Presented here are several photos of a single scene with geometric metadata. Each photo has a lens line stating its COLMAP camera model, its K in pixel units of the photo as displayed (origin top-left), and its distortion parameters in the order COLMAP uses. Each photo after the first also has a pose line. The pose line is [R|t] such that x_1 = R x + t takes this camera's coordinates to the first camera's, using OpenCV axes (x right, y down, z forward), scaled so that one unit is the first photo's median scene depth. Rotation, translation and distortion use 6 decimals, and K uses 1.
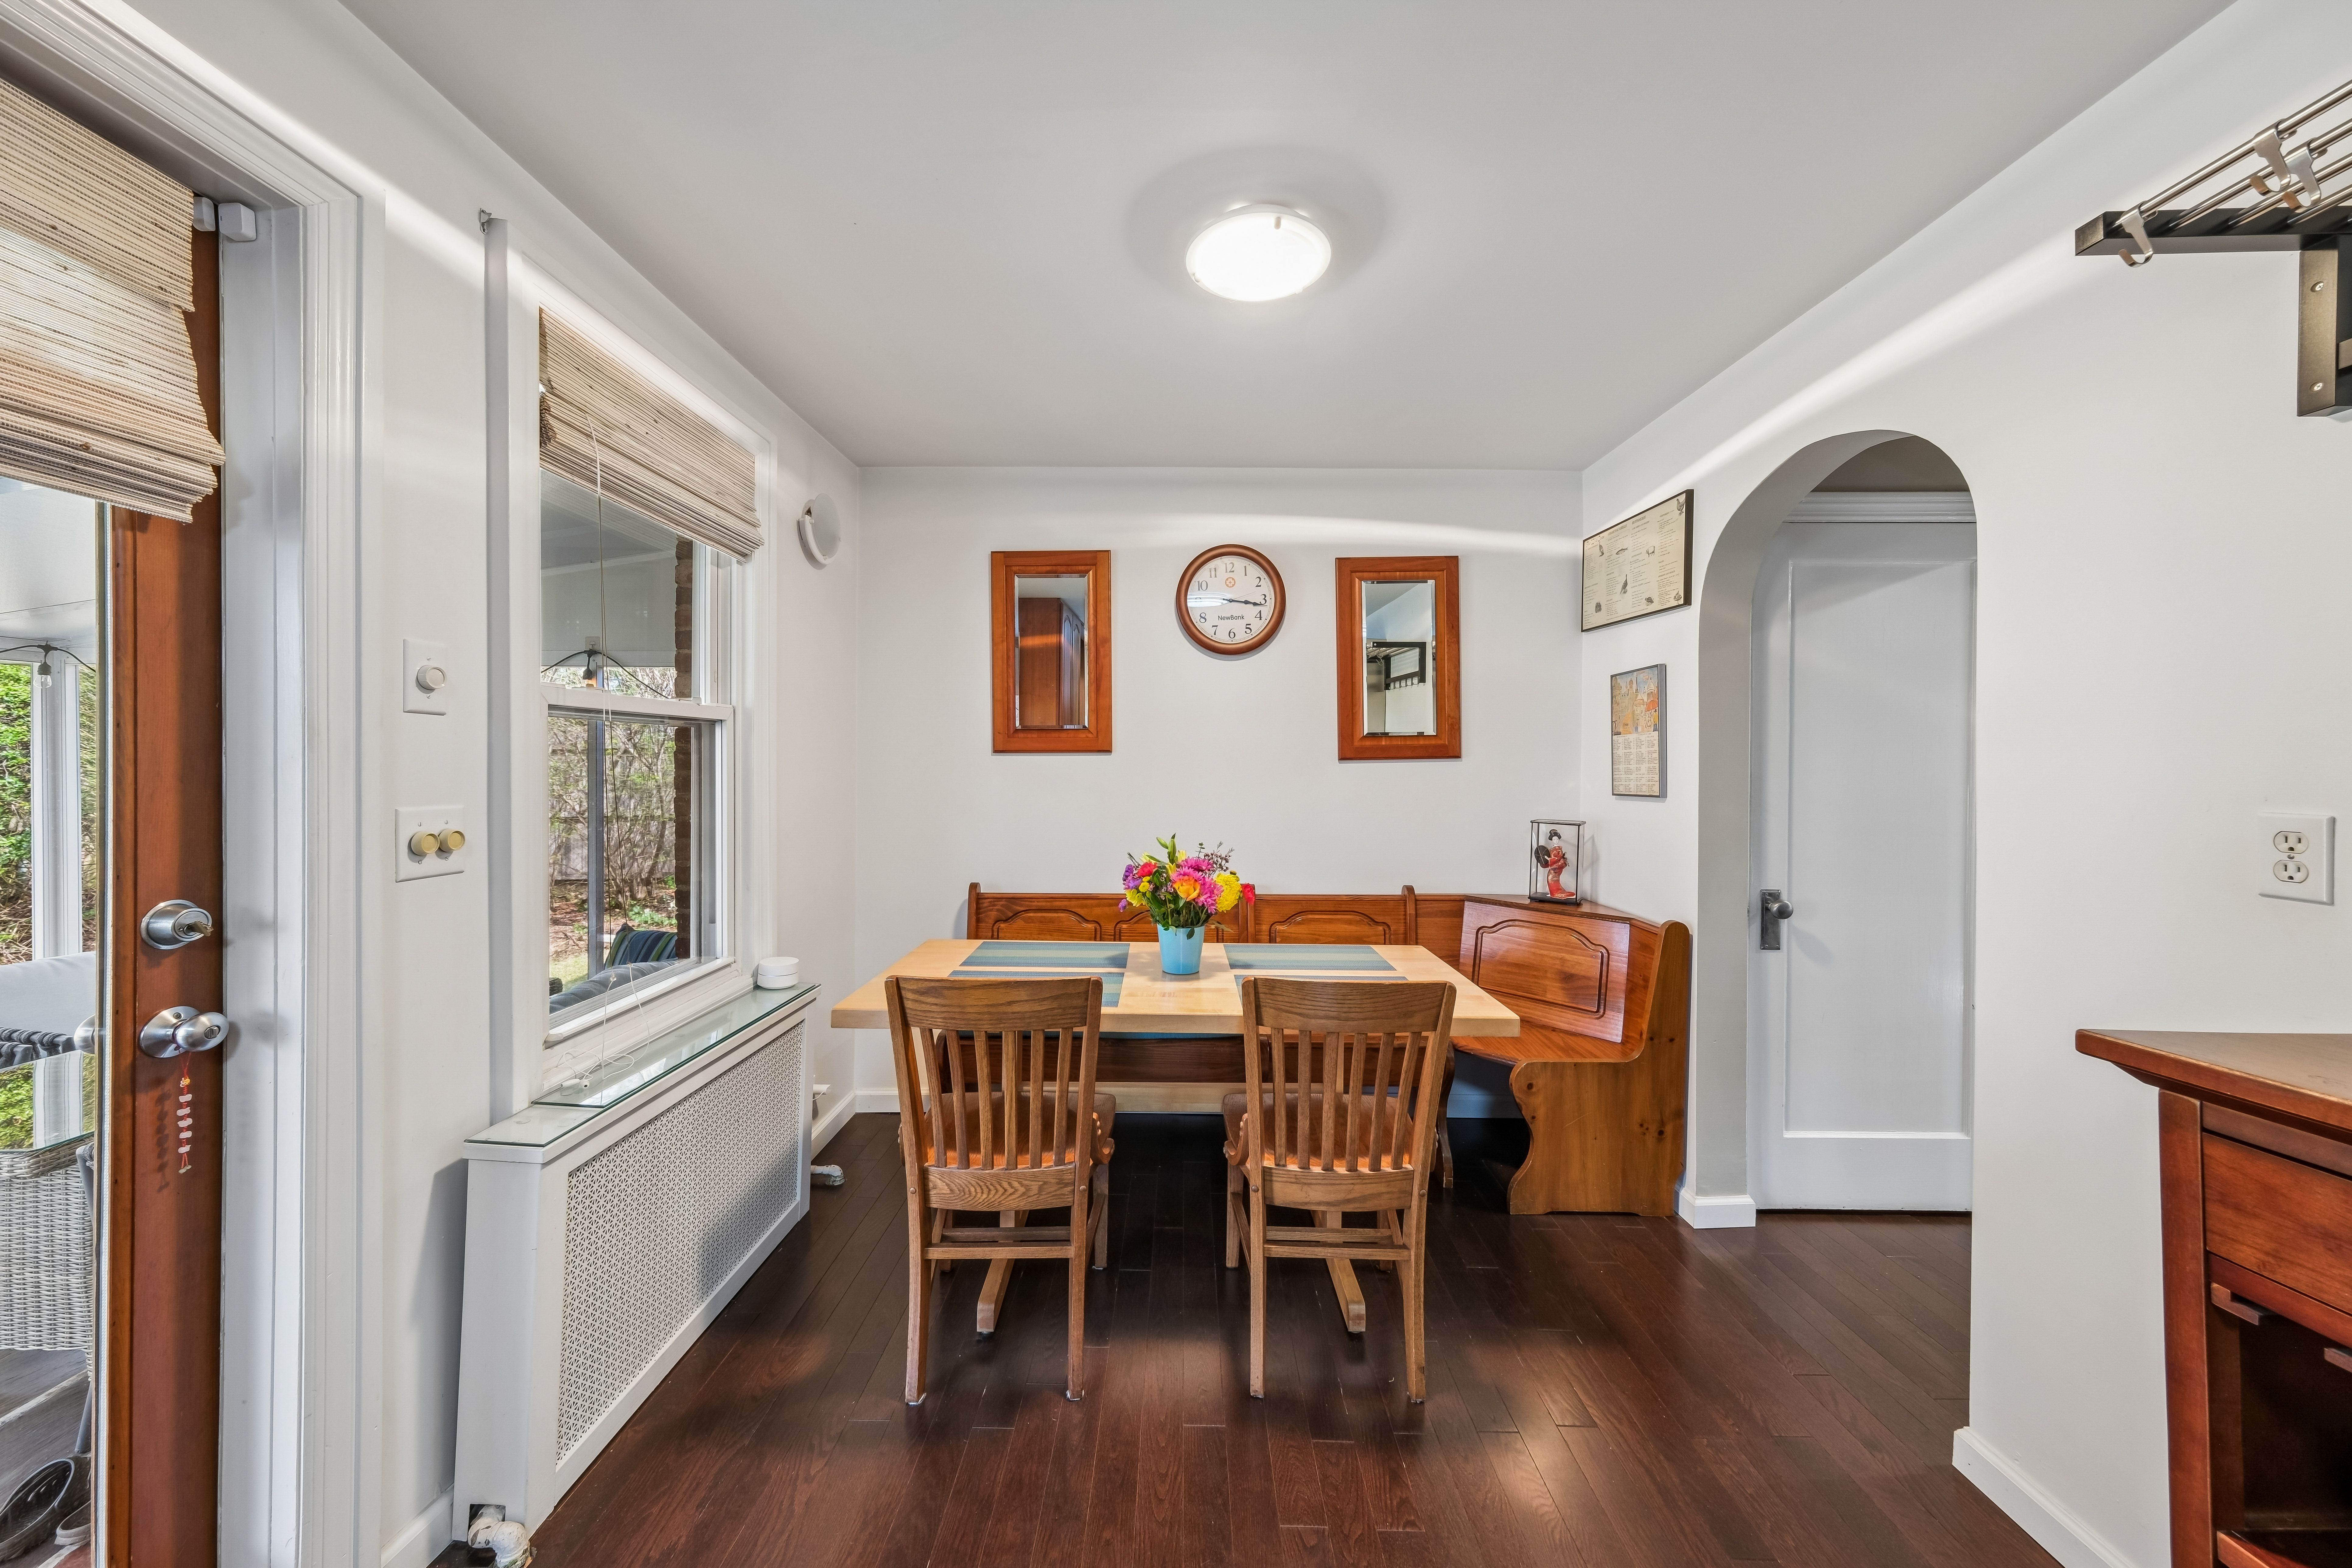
lens RADIAL K [[810.7, 0, 1176.6], [0, 810.7, 762.6], [0, 0, 1]] dist [-0.000720, 0.003432]
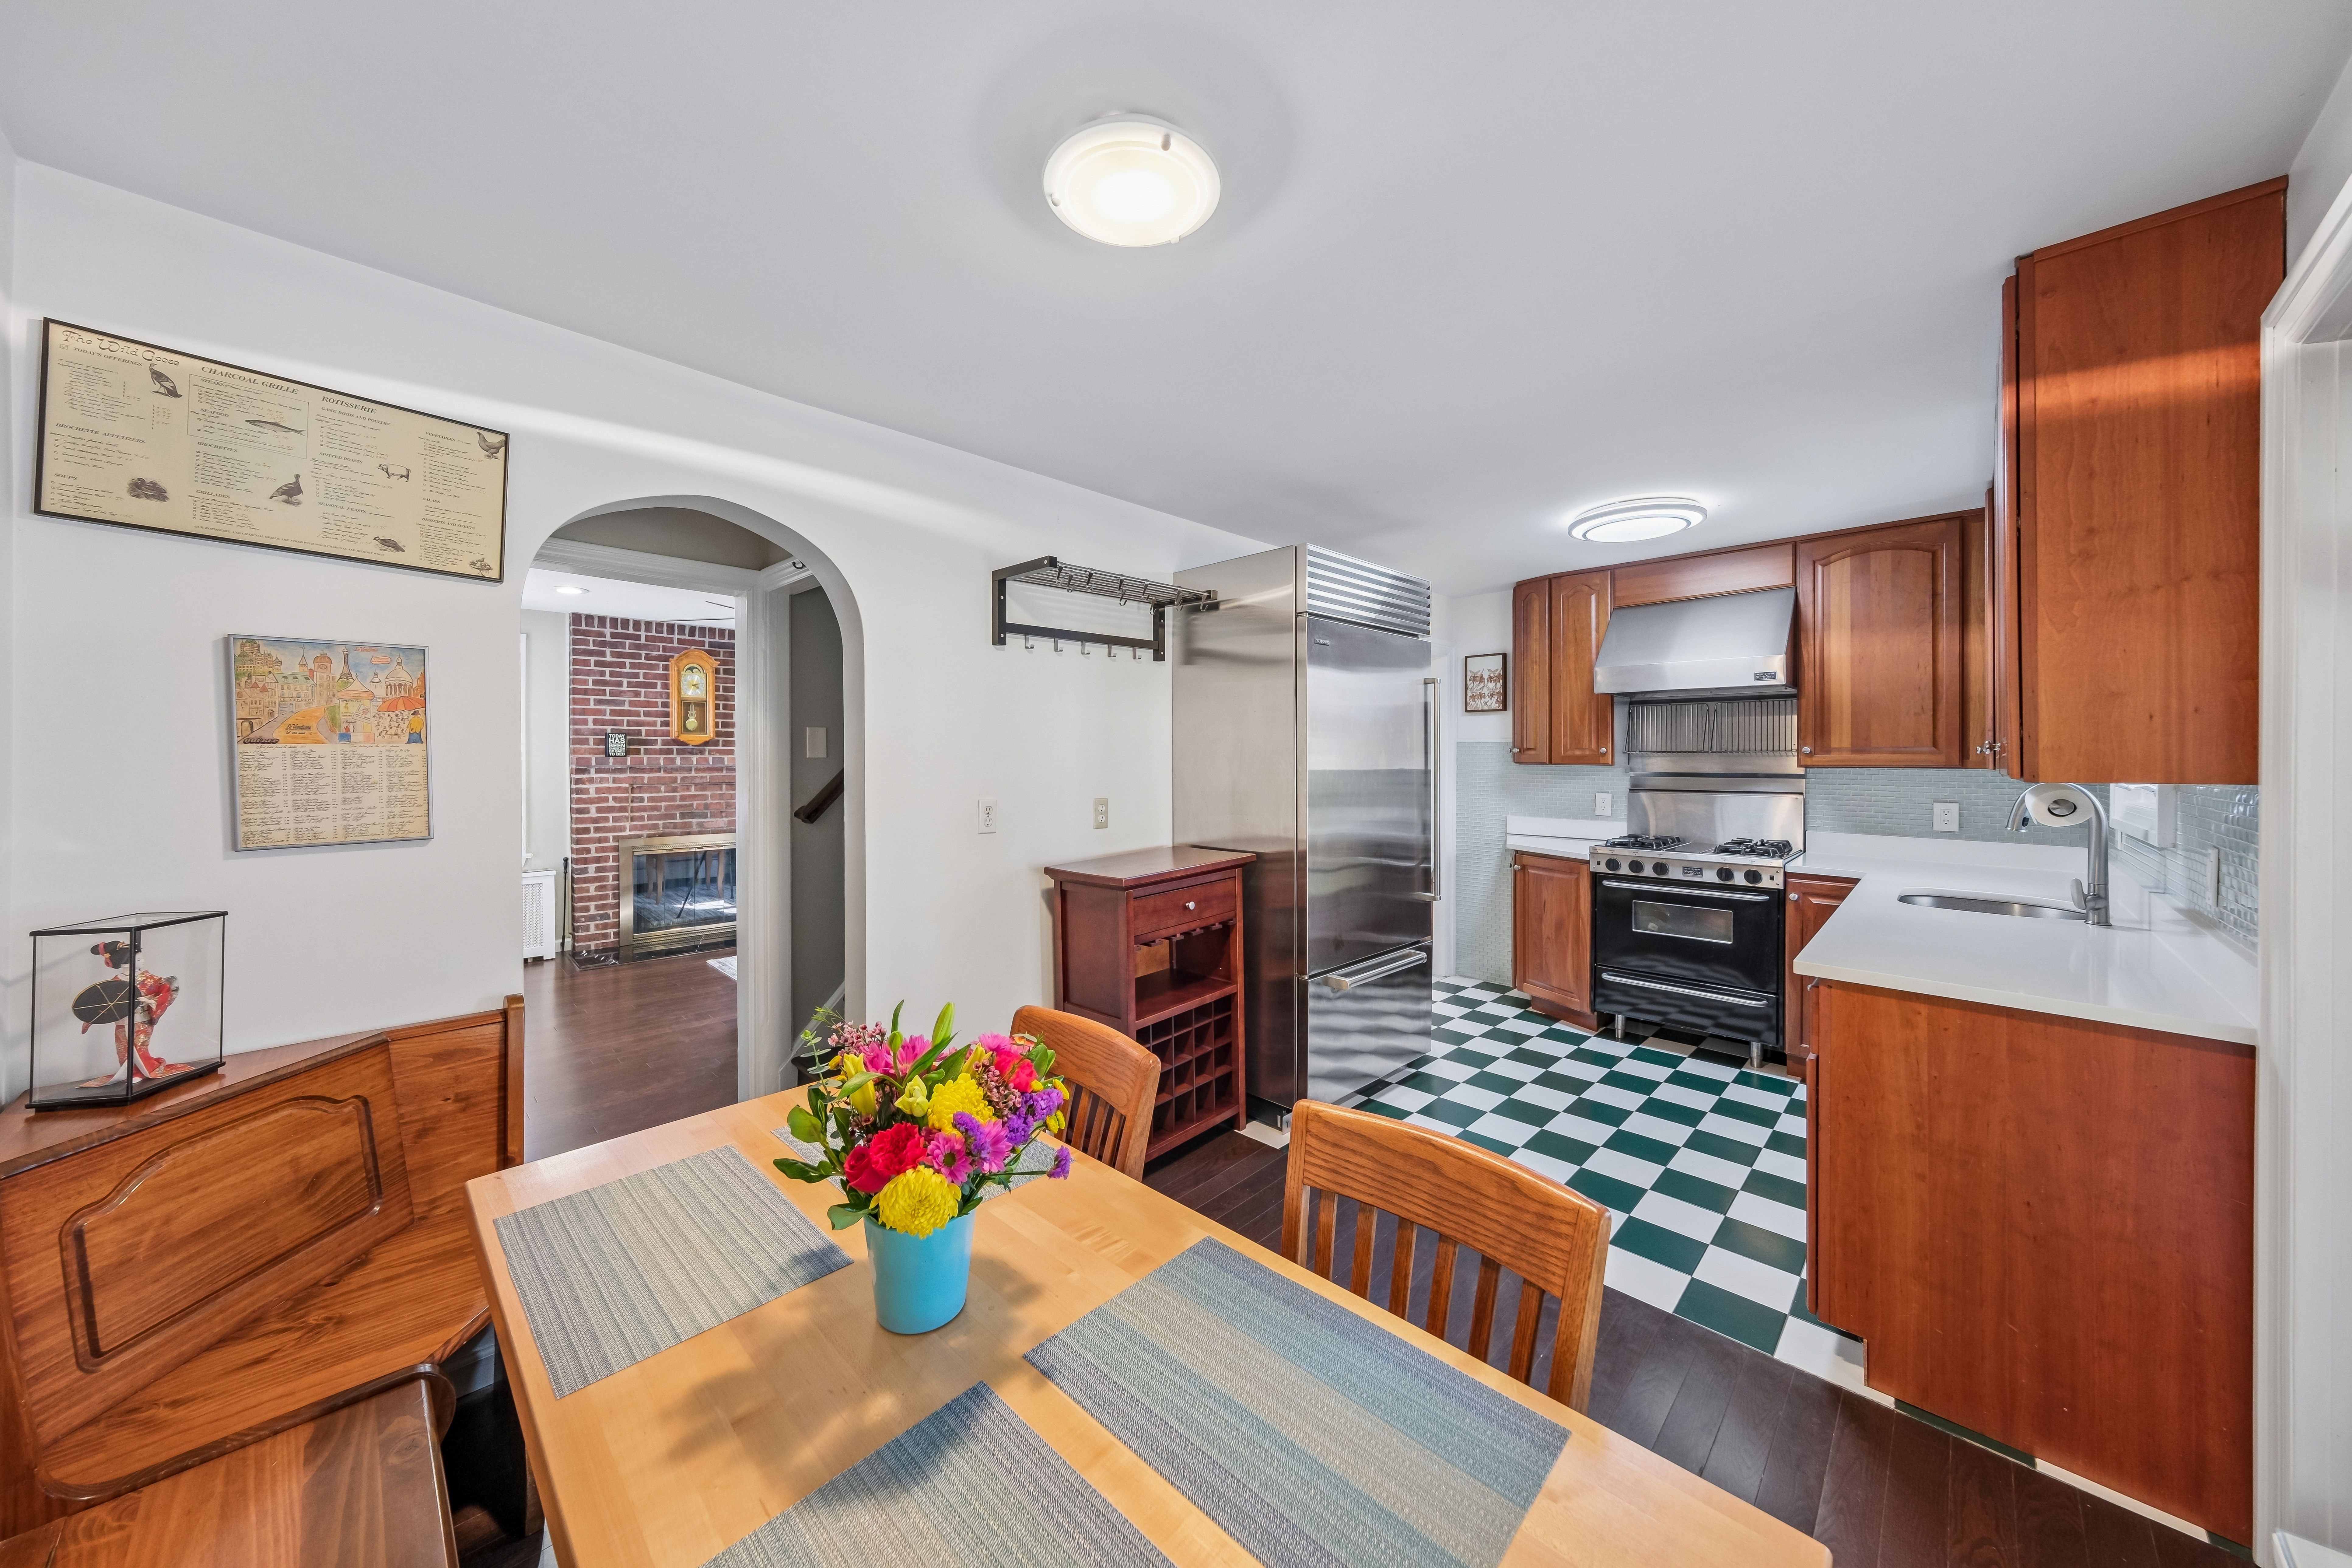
lens RADIAL K [[810.7, 0, 1176.6], [0, 810.7, 762.6], [0, 0, 1]] dist [-0.000720, 0.003432]
pose [[-0.723617, -0.015827, 0.690020, -0.685076], [-0.009158, 0.999869, 0.013330, -0.073595], [-0.690141, 0.003326, -0.723667, 2.083833]]
